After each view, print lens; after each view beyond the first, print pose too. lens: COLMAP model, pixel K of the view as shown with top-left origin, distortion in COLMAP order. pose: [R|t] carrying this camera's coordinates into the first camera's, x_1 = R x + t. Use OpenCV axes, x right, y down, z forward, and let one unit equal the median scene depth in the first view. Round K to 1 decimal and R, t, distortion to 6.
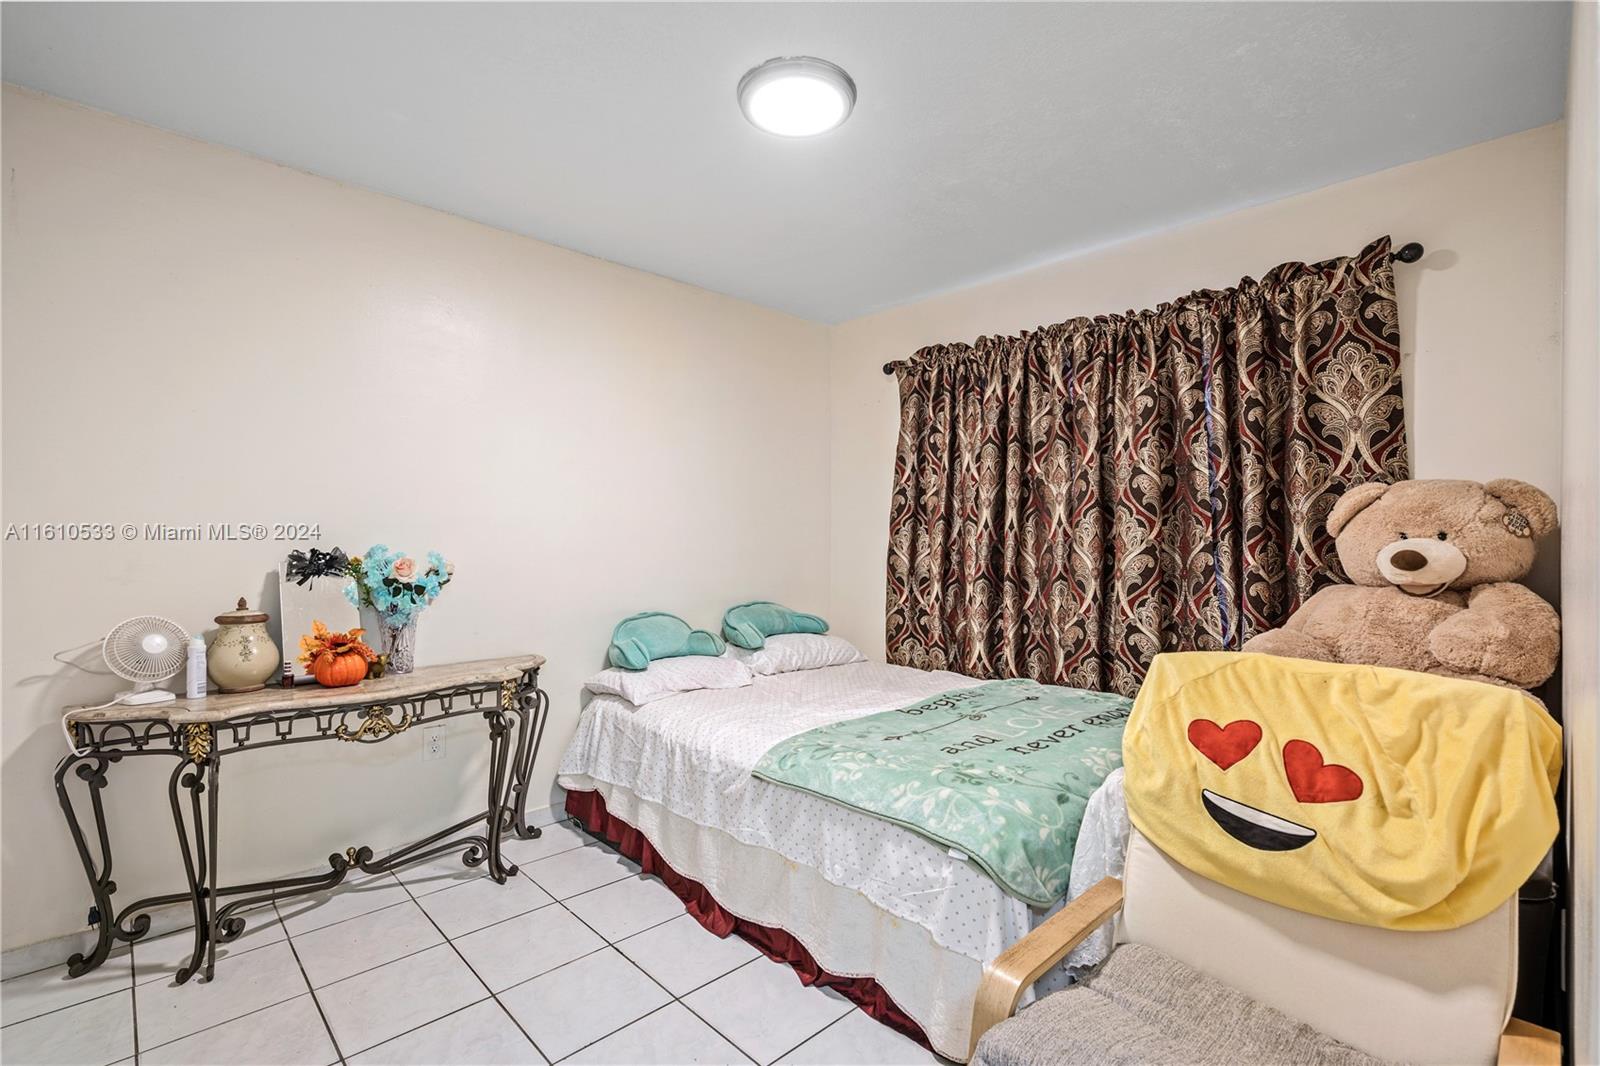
lens RADIAL K [[731.9, 0, 801.3], [0, 731.9, 533.0], [0, 0, 1]] dist [-0.006713, 0.002576]
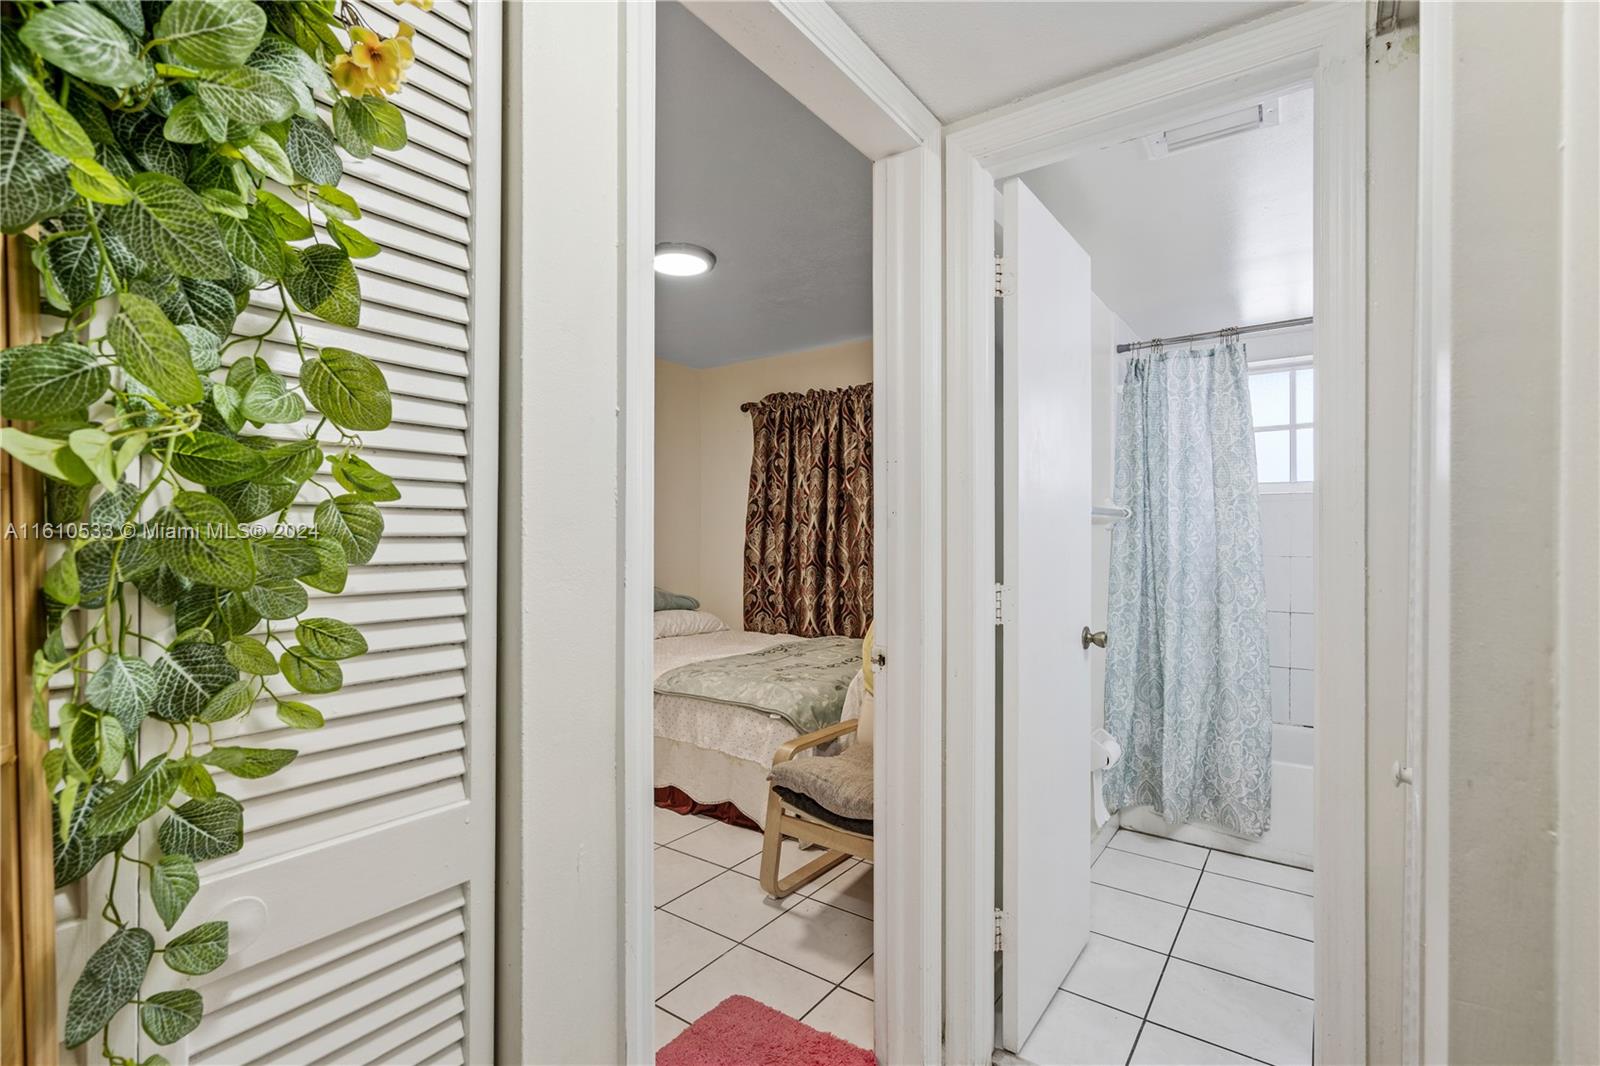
lens RADIAL K [[731.9, 0, 805.1], [0, 731.9, 535.1], [0, 0, 1]] dist [-0.006713, 0.002576]
pose [[0.983482, -0.003968, 0.180960, -0.014595], [0.003543, 0.999990, 0.002671, 0.001471], [-0.180969, -0.001985, 0.983487, -0.358833]]
